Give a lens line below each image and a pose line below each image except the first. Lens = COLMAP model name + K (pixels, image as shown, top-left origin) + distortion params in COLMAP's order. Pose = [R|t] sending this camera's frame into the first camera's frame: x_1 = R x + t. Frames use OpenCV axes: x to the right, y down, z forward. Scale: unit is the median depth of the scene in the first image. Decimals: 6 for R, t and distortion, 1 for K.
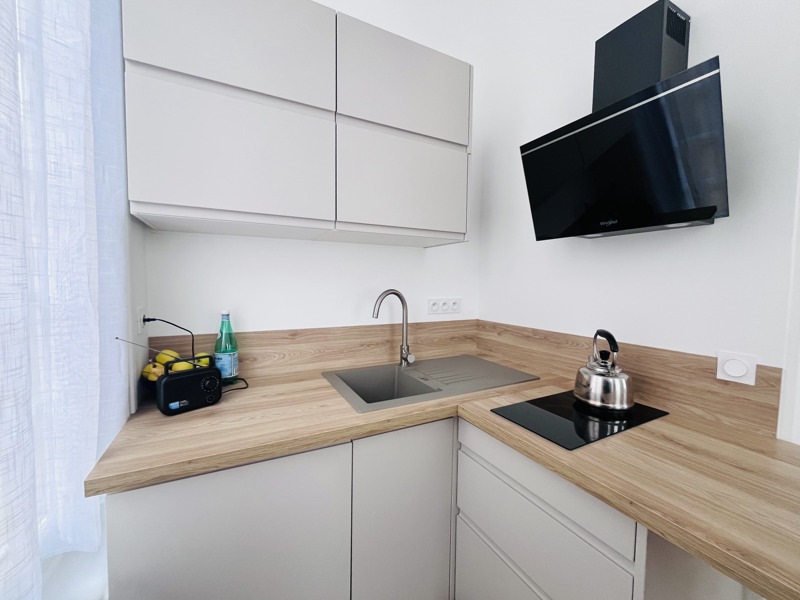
lens RADIAL K [[323.4, 0, 398.0], [0, 323.4, 301.3], [0, 0, 1]] dist [-0.001827, -0.000443]
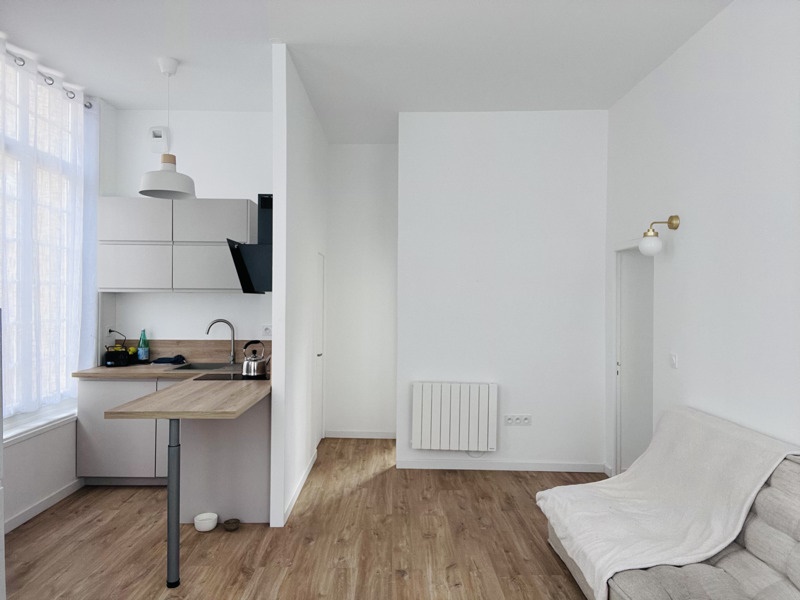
lens RADIAL K [[541.6, 0, 400.0], [0, 541.6, 300.0], [0, 0, 1]] dist [0.068361, -0.068386]
pose [[0.891183, -0.005642, -0.453610, 2.592080], [-0.021597, 0.998261, -0.054847, 0.001526], [0.453131, 0.058675, 0.889511, -1.454106]]
